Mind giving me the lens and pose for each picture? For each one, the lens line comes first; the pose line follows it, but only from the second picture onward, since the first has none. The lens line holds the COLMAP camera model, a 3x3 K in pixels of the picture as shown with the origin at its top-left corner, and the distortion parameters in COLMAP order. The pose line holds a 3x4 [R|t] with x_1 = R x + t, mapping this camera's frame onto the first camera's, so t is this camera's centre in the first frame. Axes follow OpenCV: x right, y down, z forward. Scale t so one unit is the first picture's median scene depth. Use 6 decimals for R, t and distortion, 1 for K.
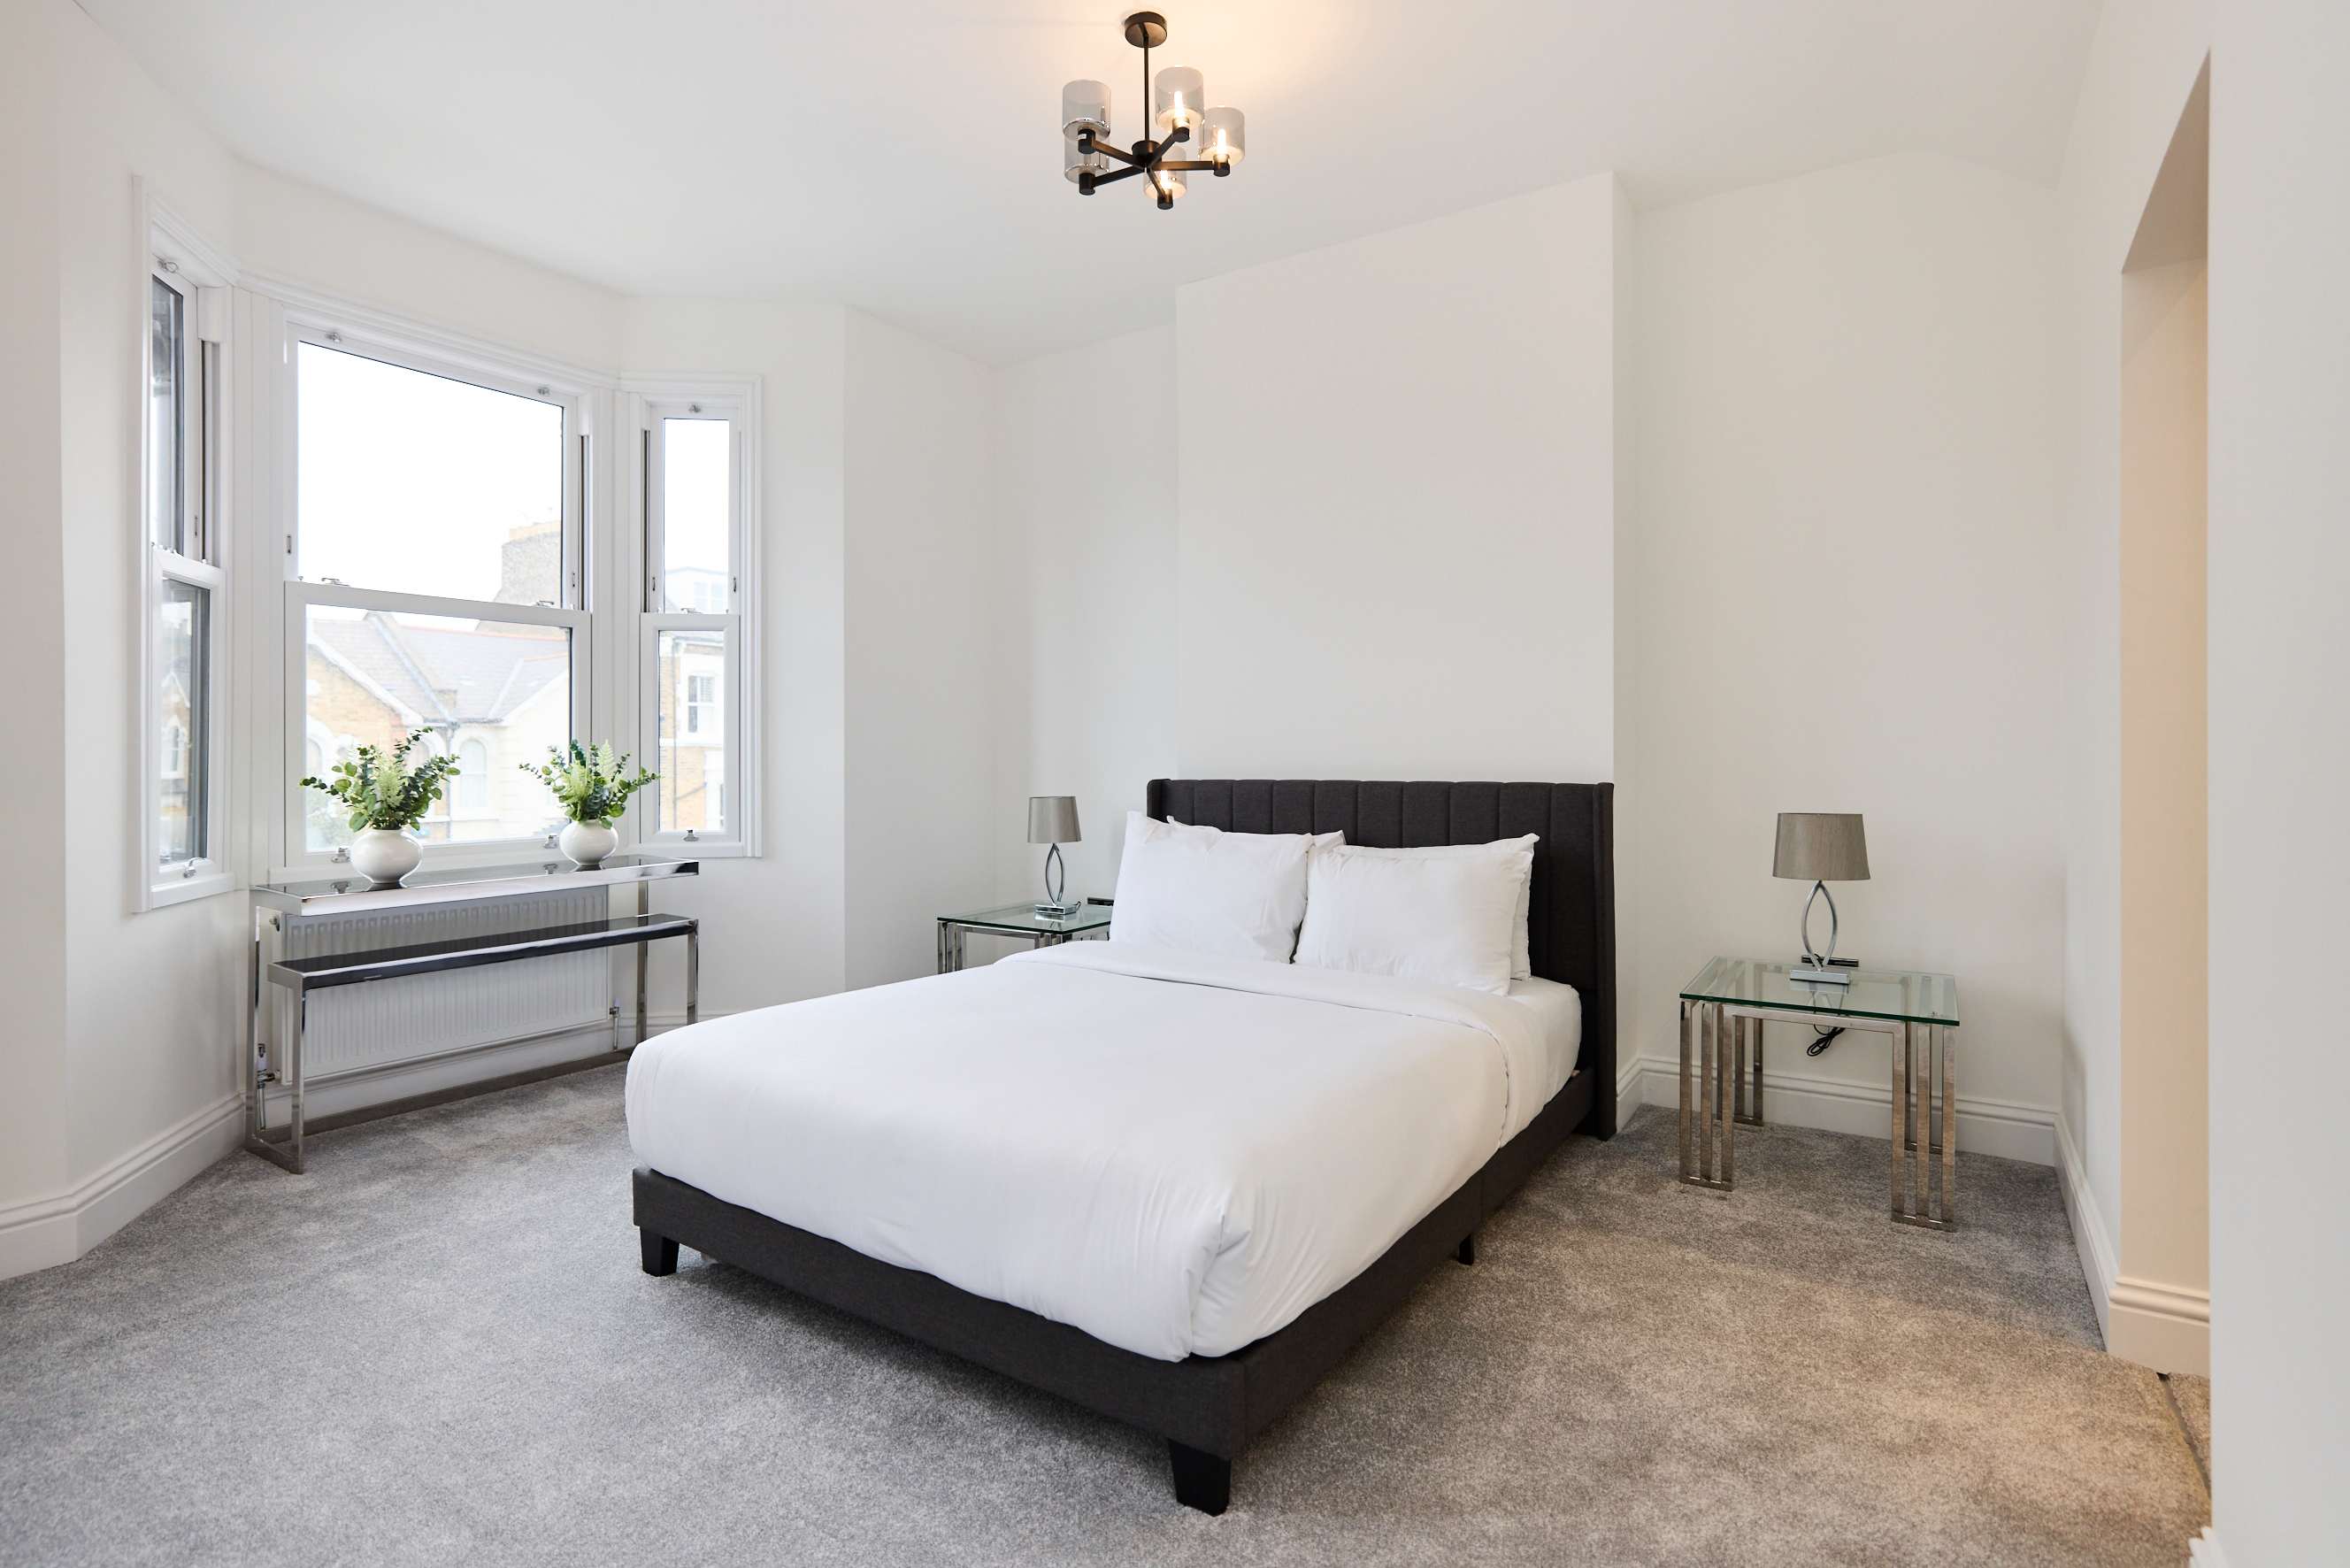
lens RADIAL K [[1161.2, 0, 1167.3], [0, 1161.2, 758.9], [0, 0, 1]] dist [-0.031772, 0.016258]
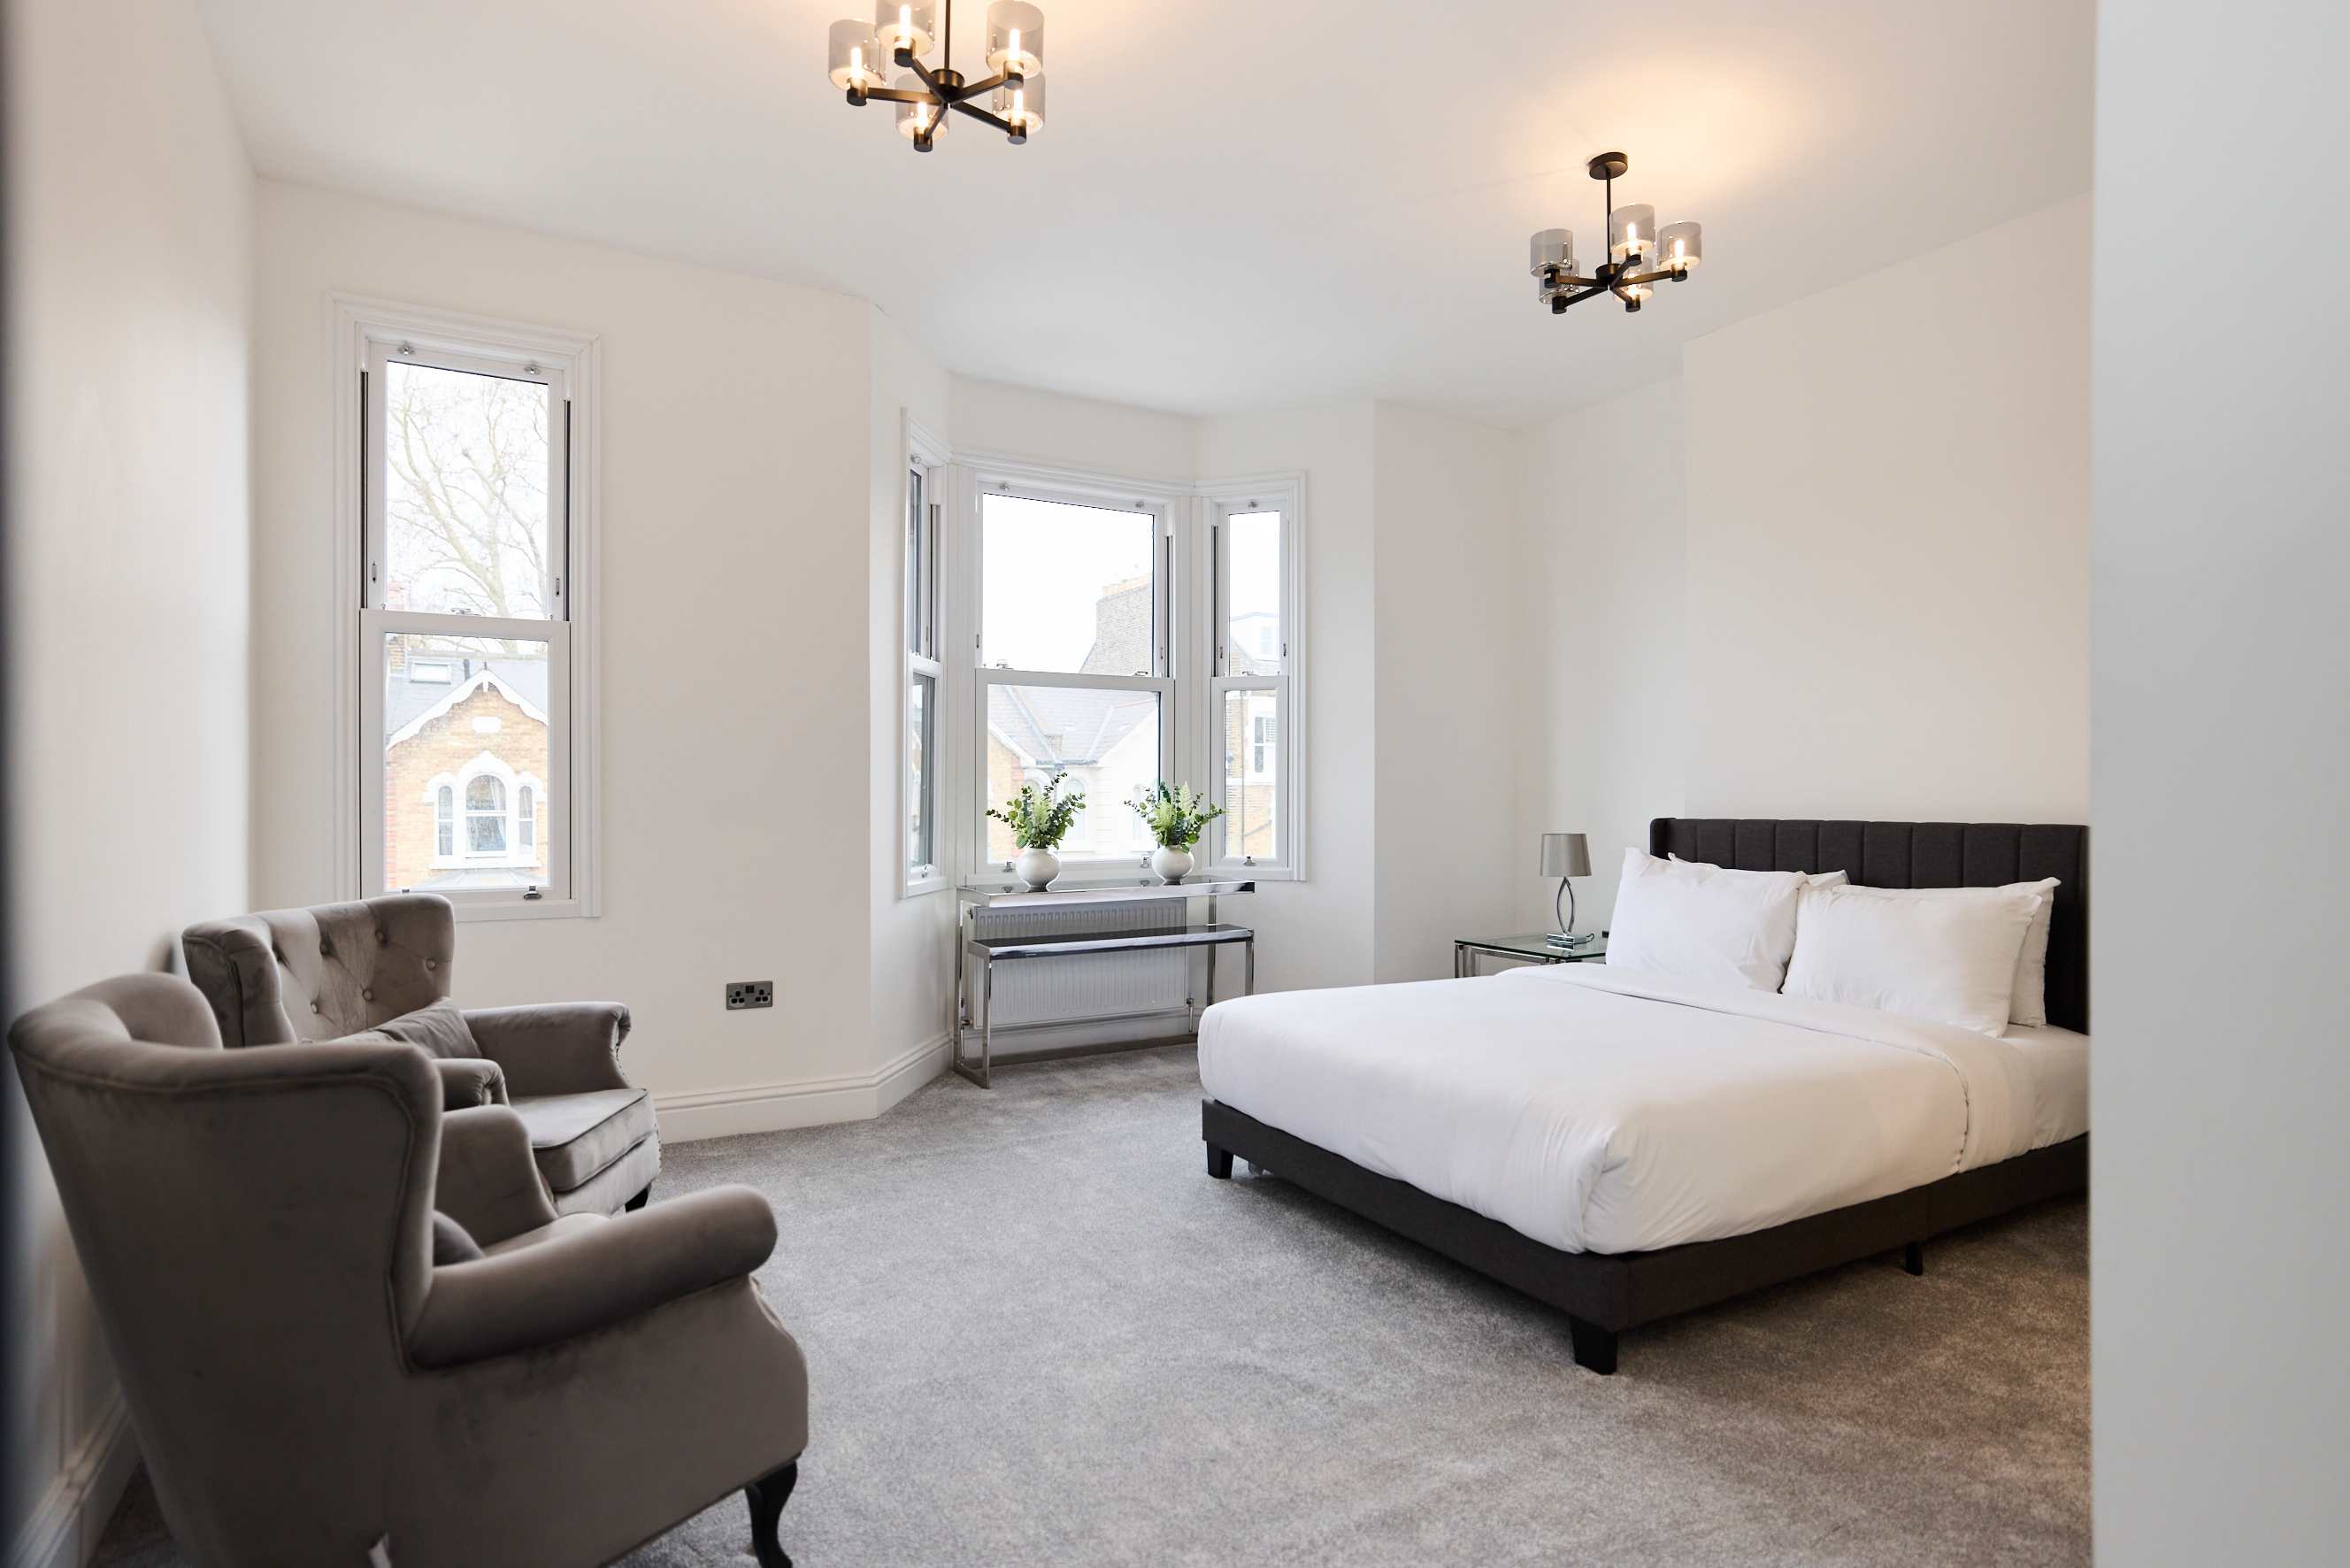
lens RADIAL K [[1234.8, 0, 1168.4], [0, 1234.8, 802.8], [0, 0, 1]] dist [-0.014019, 0.000491]
pose [[0.894187, 0.005245, -0.447663, 0.117180], [-0.003545, 0.999983, 0.004635, 0.000304], [0.447680, -0.002557, 0.894190, -0.249599]]
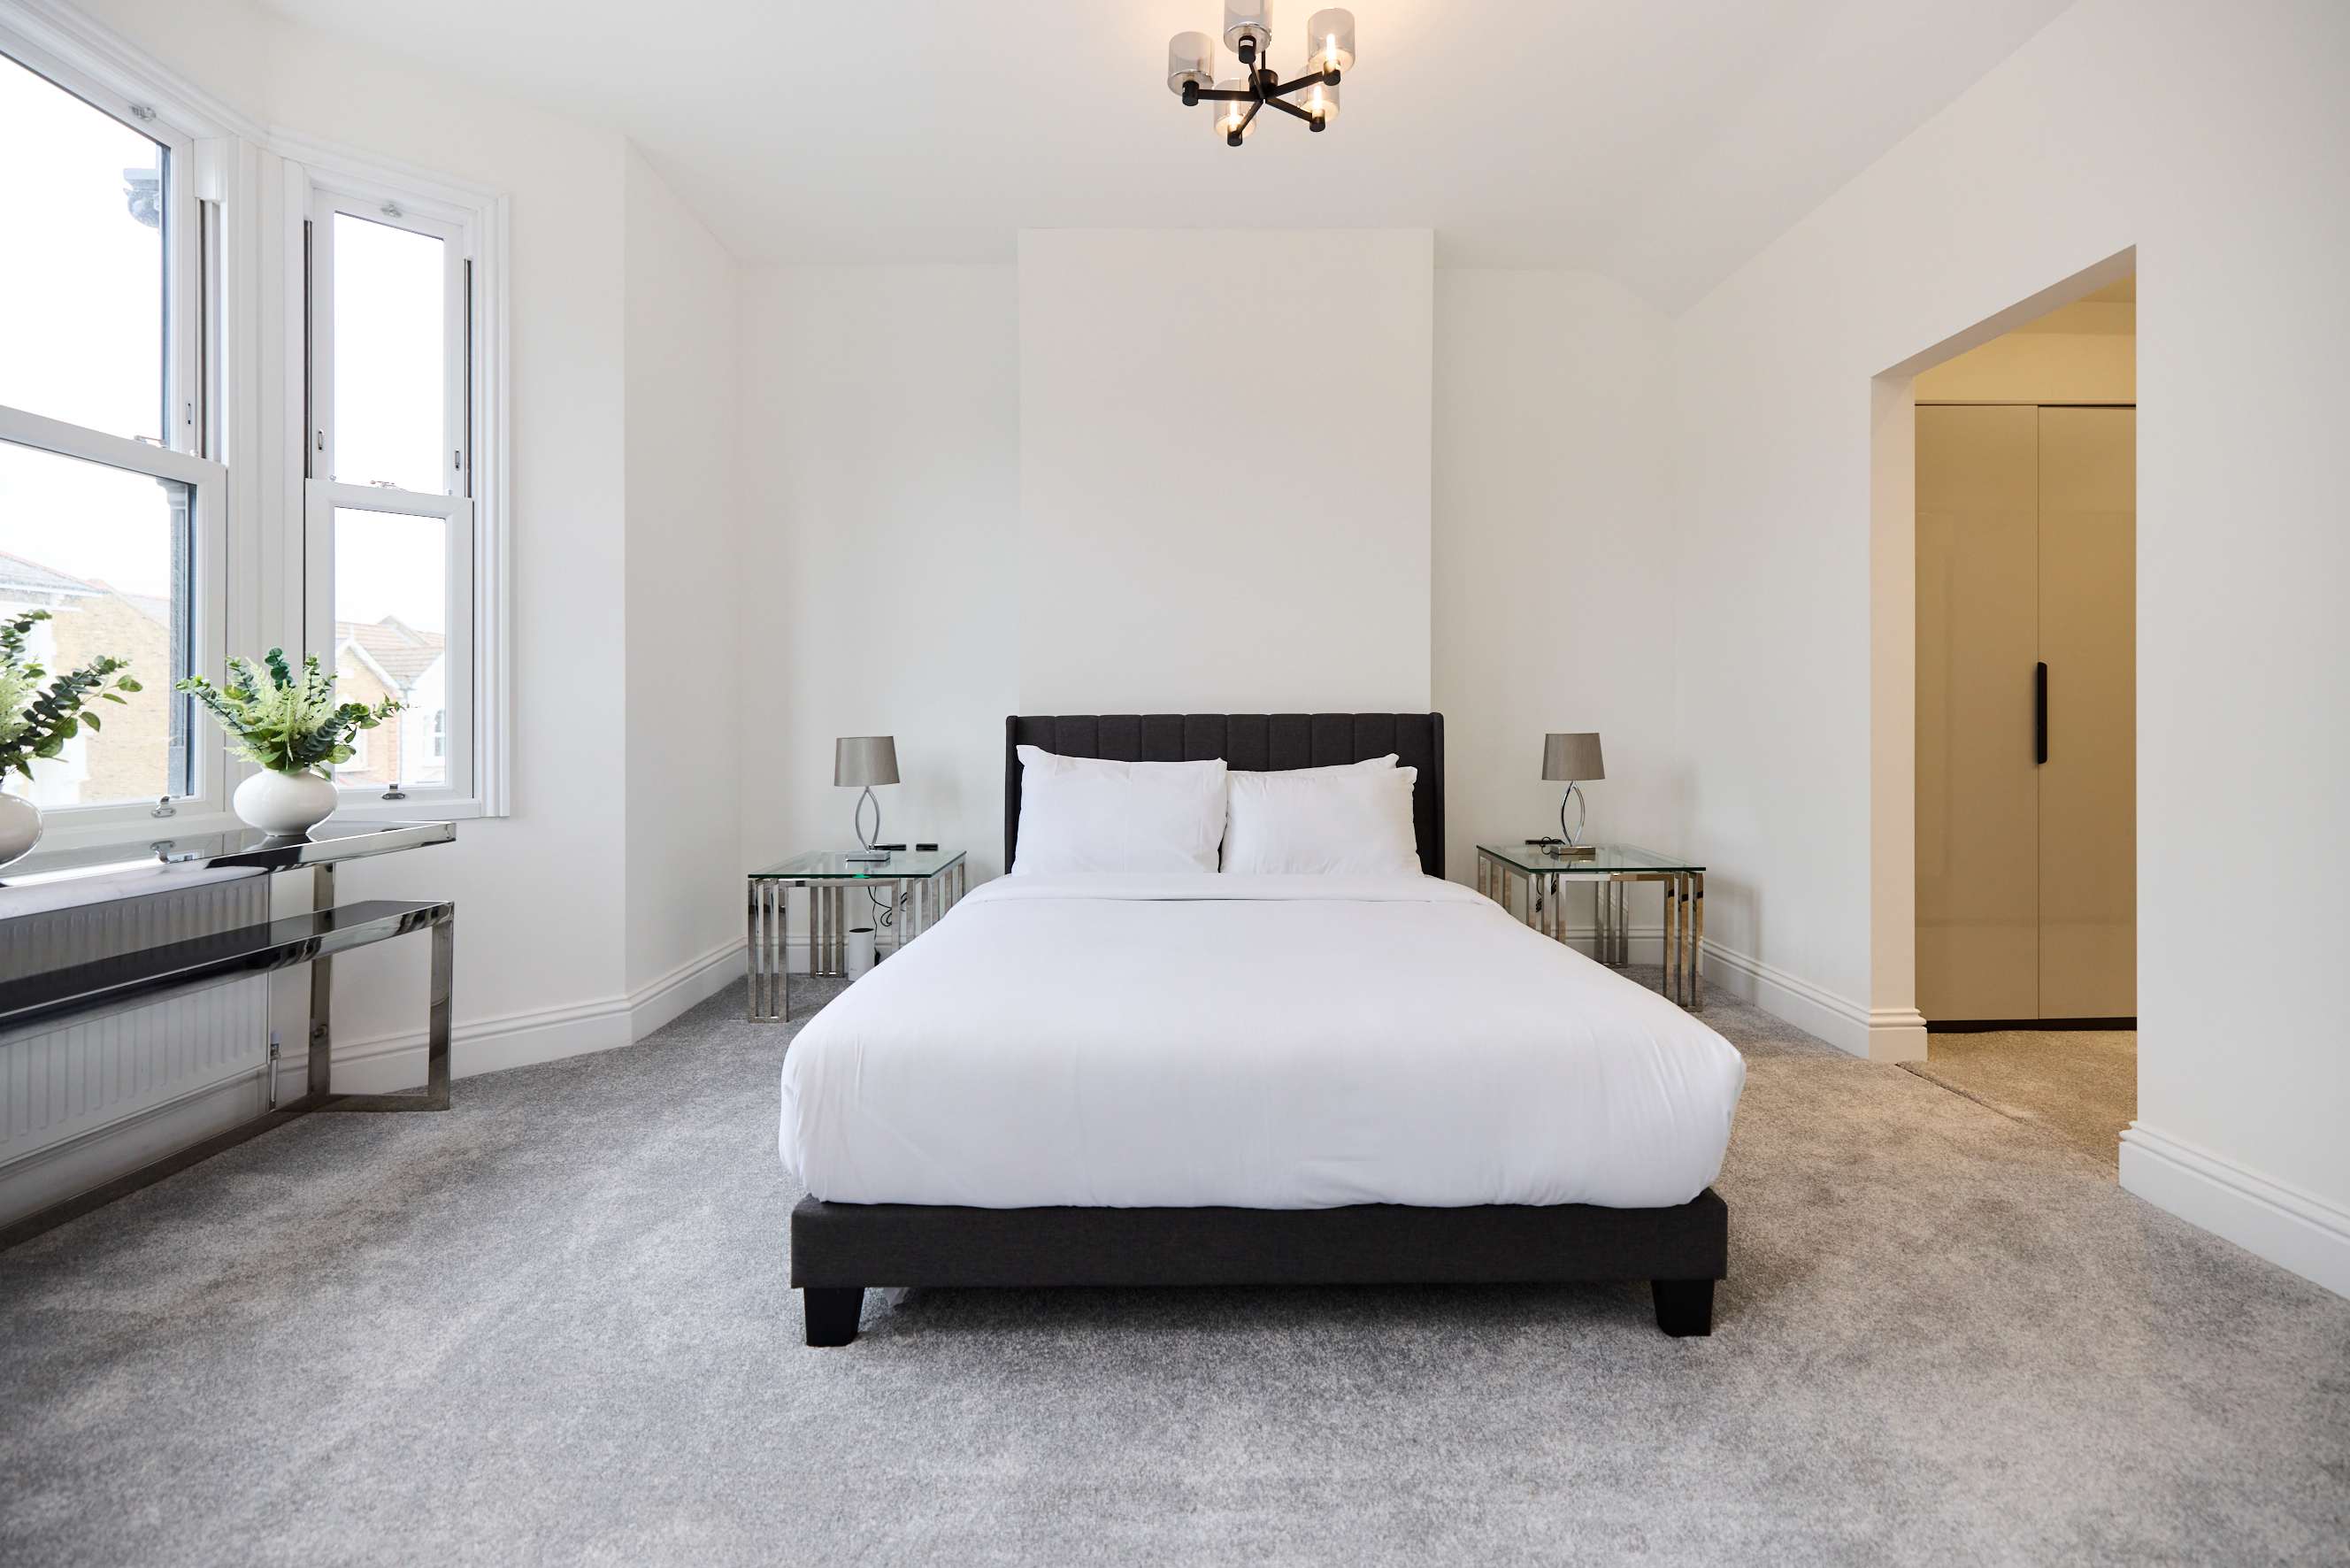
lens RADIAL K [[998.8, 0, 1187.3], [0, 998.8, 728.1], [0, 0, 1]] dist [0.001621, -0.000862]
pose [[0.823320, -0.003108, 0.567569, -0.481013], [0.004520, 0.999989, -0.001081, 0.038728], [-0.567560, 0.003456, 0.823325, 0.257840]]
